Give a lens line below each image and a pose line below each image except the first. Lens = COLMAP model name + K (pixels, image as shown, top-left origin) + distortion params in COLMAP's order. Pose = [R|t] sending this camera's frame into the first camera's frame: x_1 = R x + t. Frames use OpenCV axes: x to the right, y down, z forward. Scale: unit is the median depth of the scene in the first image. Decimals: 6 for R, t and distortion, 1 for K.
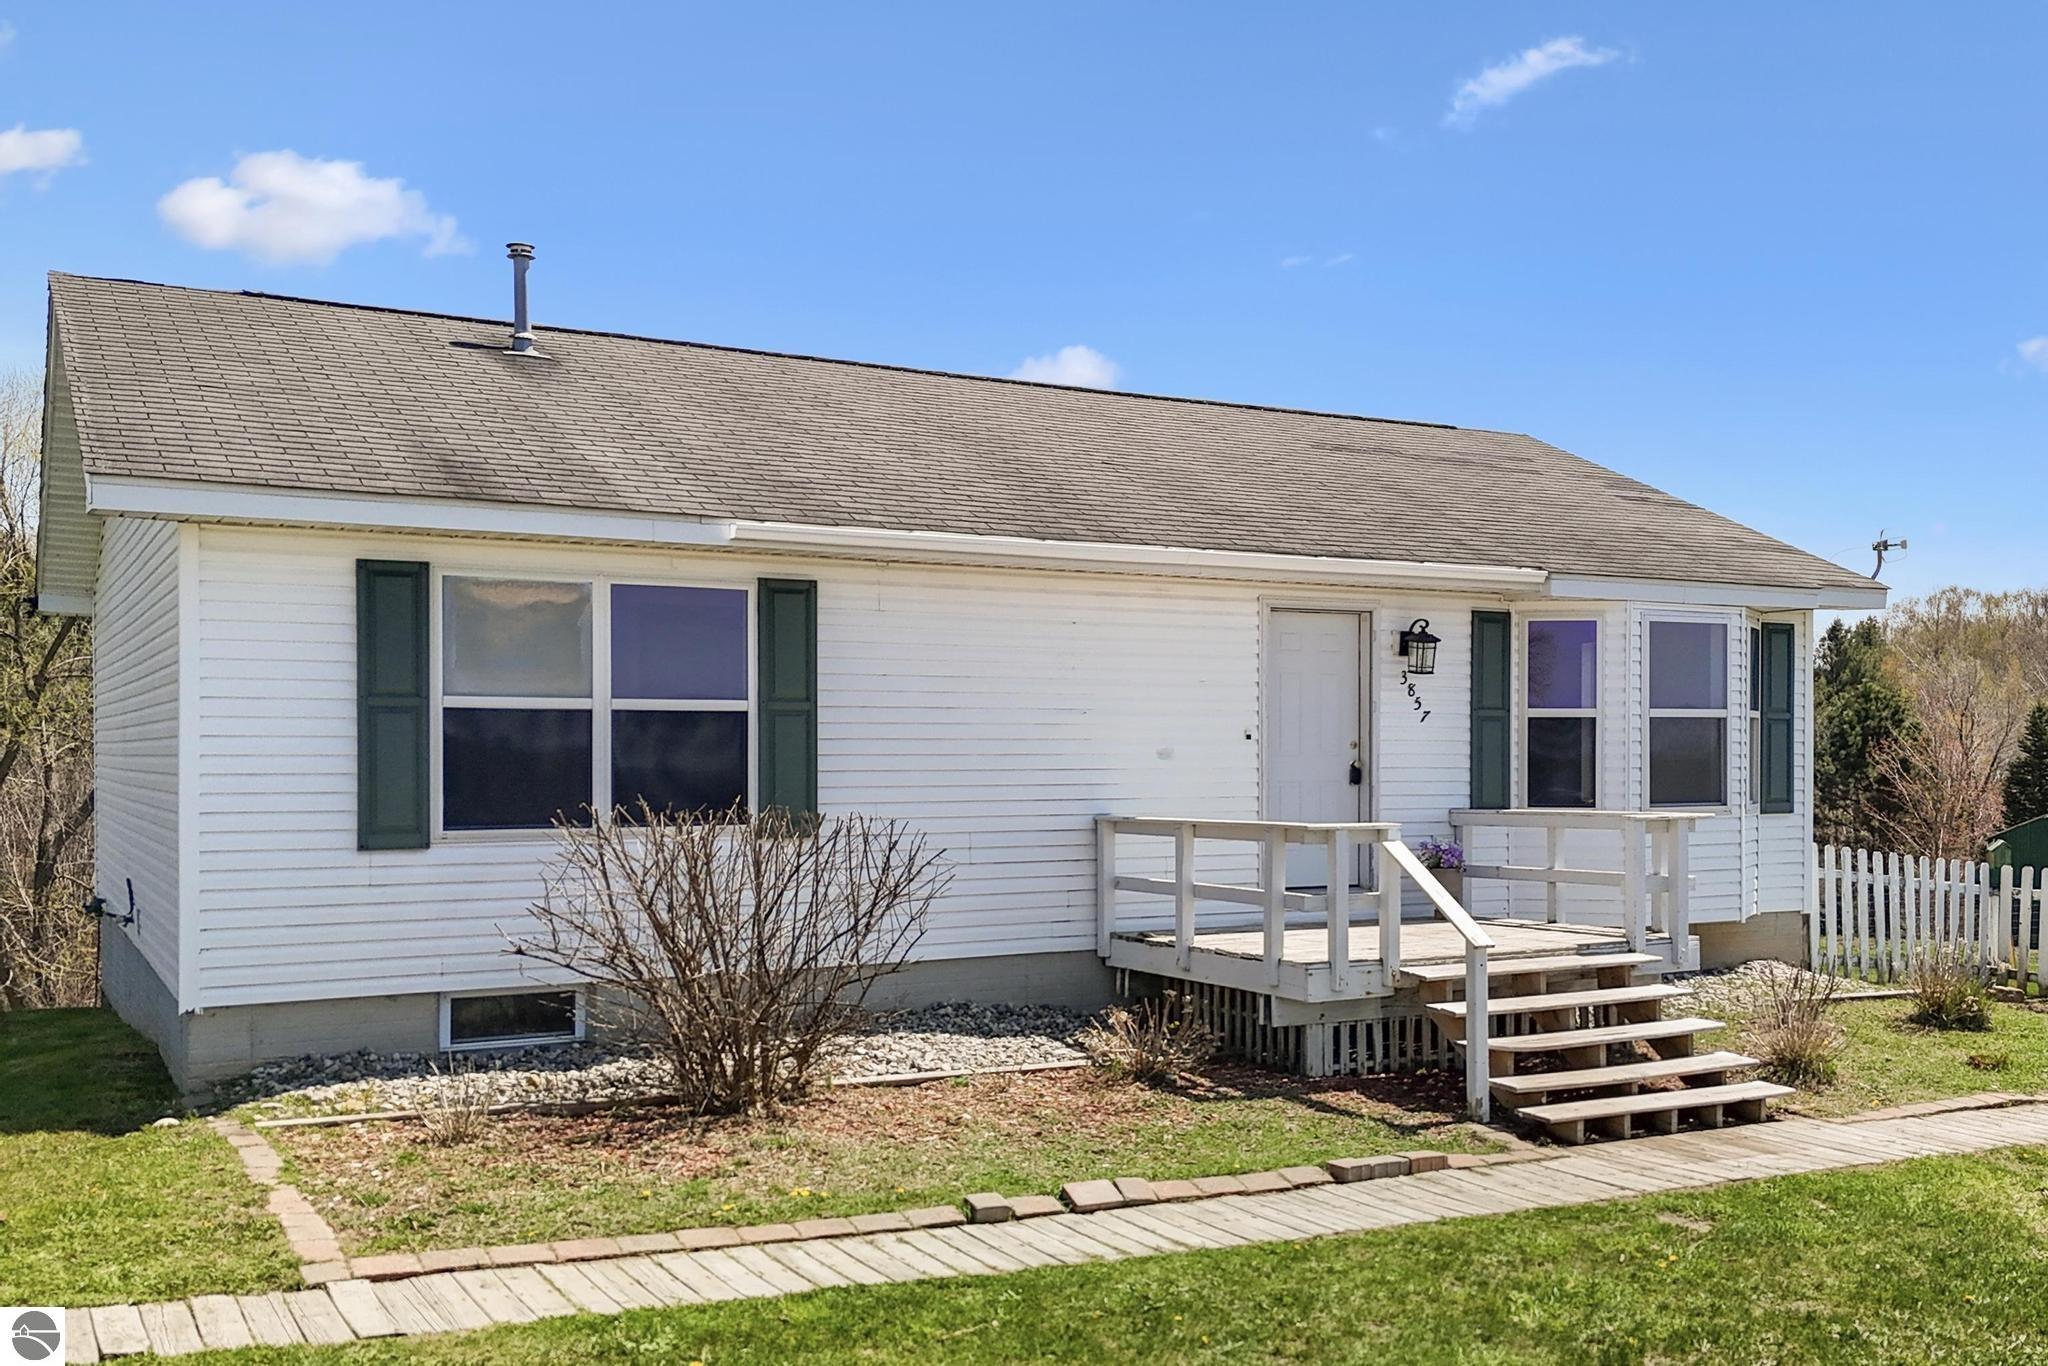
lens RADIAL K [[1971.1, 0, 1191.8], [0, 1971.1, 763.3], [0, 0, 1]] dist [0.079031, -0.020623]
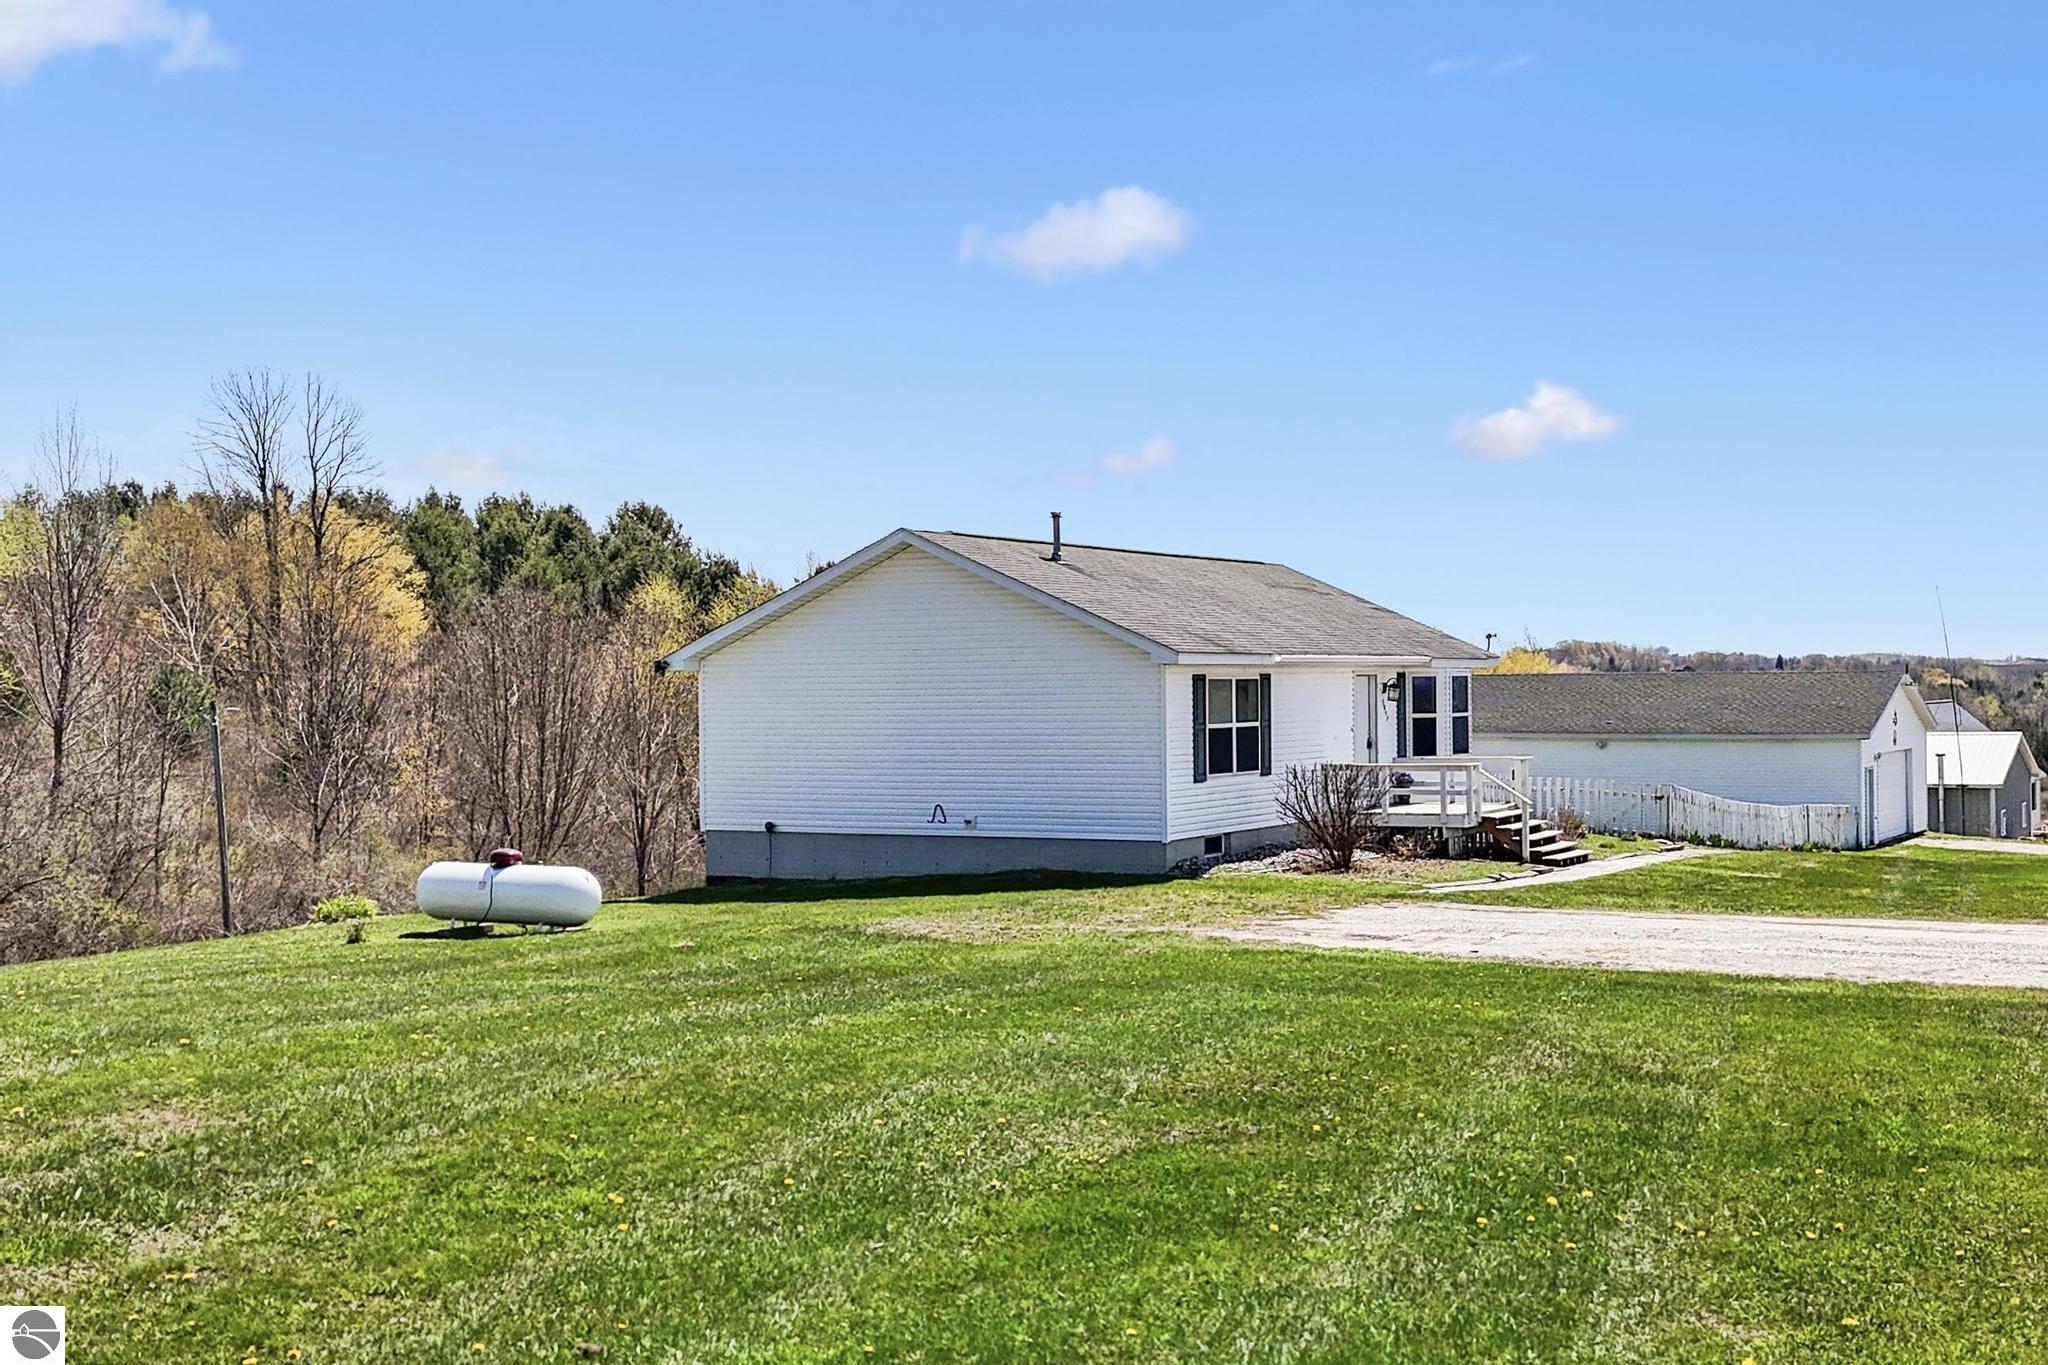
lens RADIAL K [[2249.7, 0, 1024.0], [0, 2249.7, 682.5], [0, 0, 1]] dist [-0.020719, 0.005019]
pose [[0.889057, -0.011868, 0.457643, -1.807609], [0.017492, 0.999815, -0.008053, -0.064077], [-0.457463, 0.015165, 0.889099, -1.432477]]
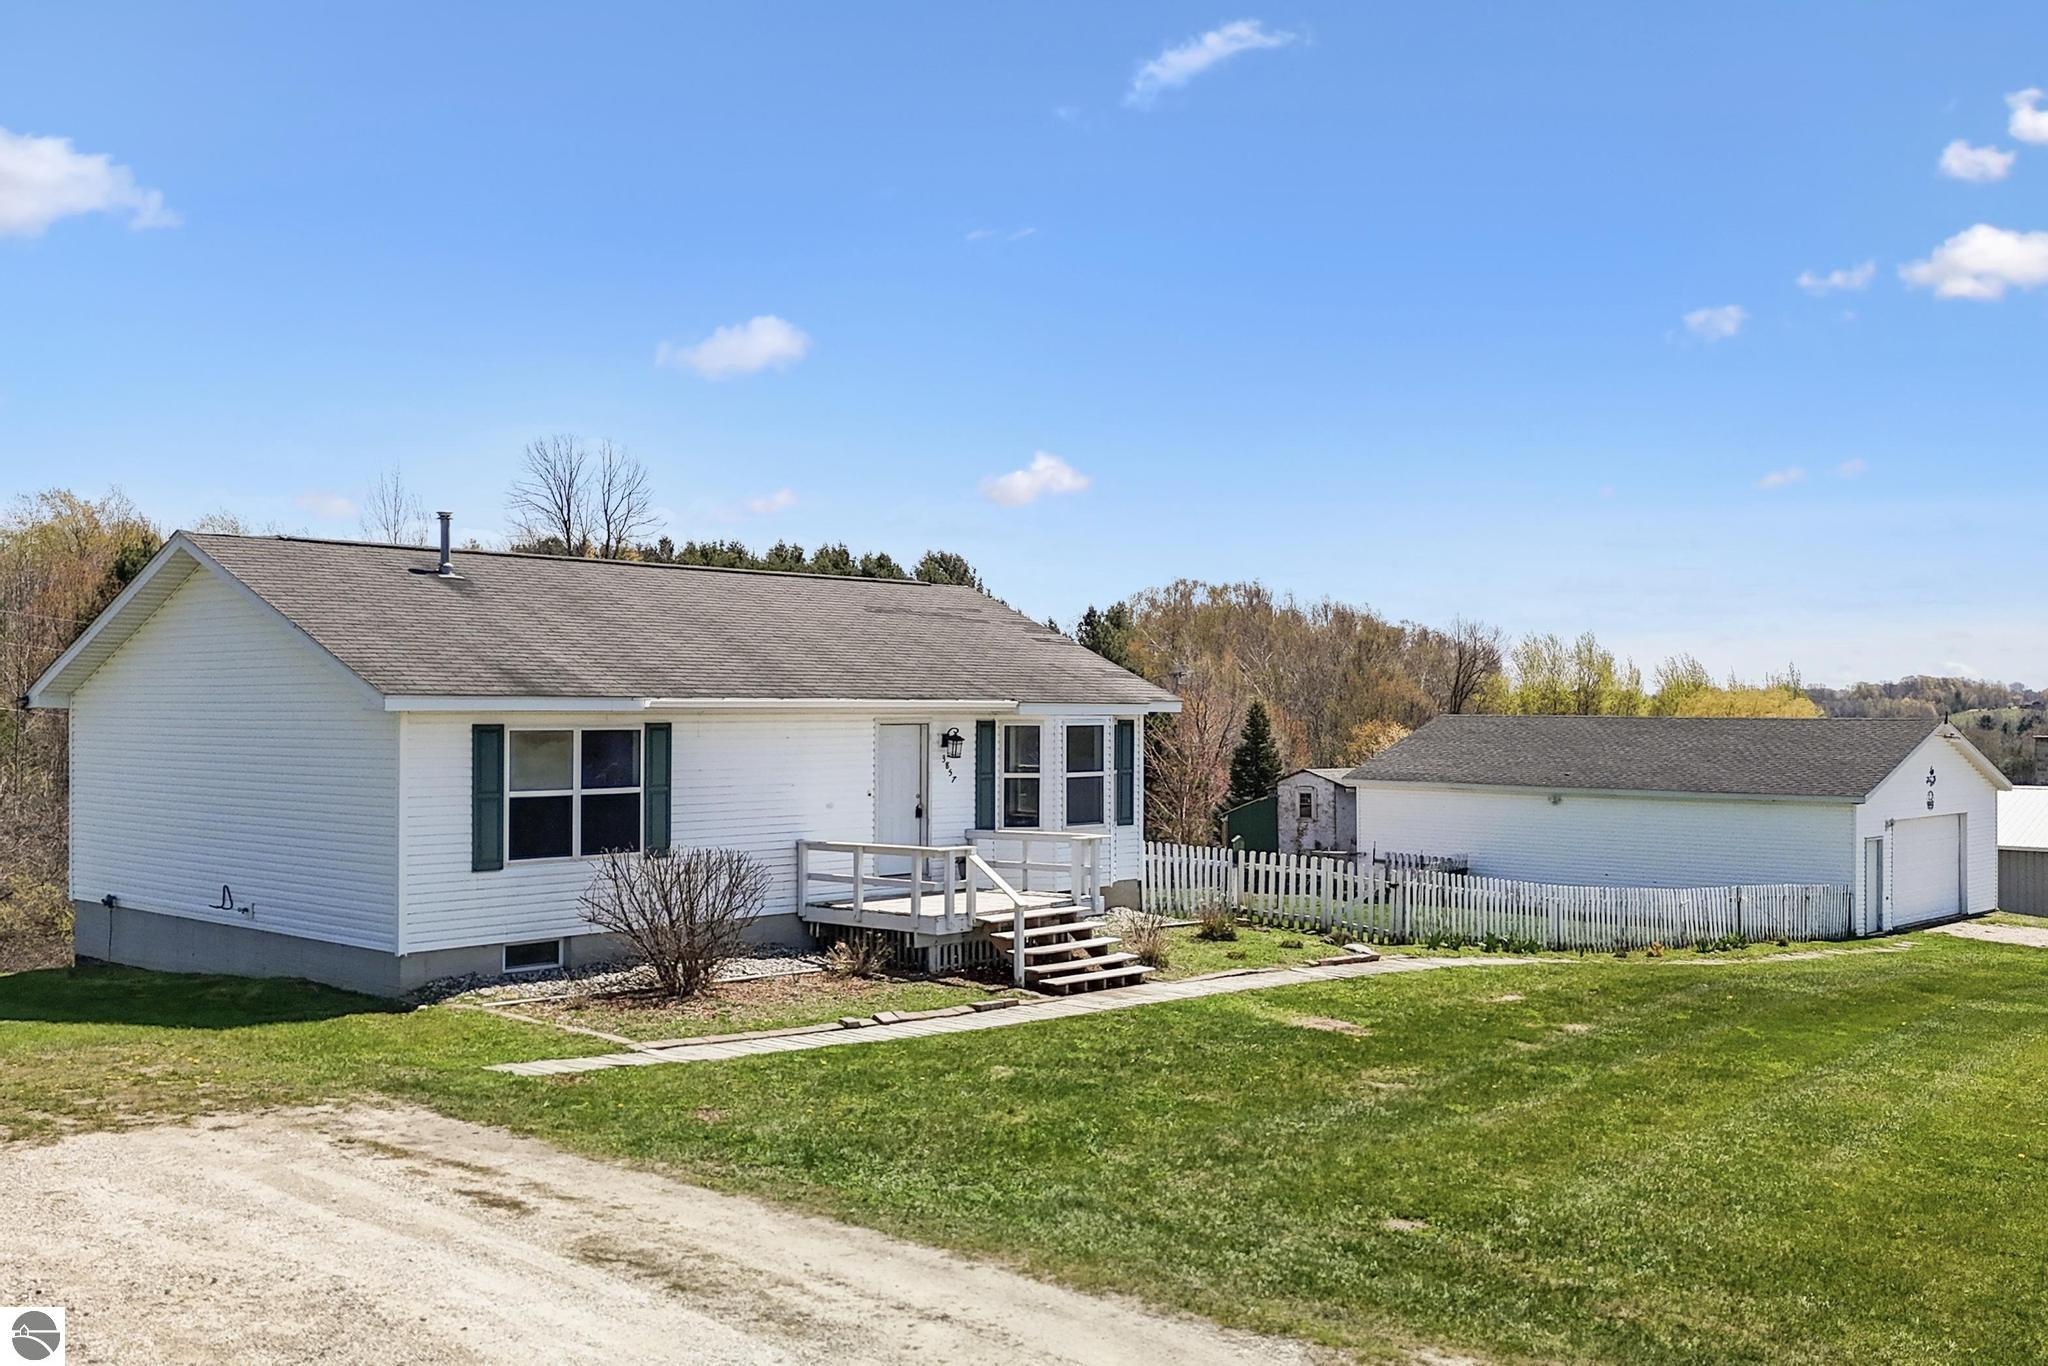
lens RADIAL K [[1932.3, 0, 1024.0], [0, 1932.3, 683.0], [0, 0, 1]] dist [0.082831, -0.009908]
pose [[0.960068, 0.005672, 0.279708, -0.390411], [-0.000017, 0.999796, -0.020214, -0.093791], [-0.279765, 0.019402, 0.959872, -0.902631]]
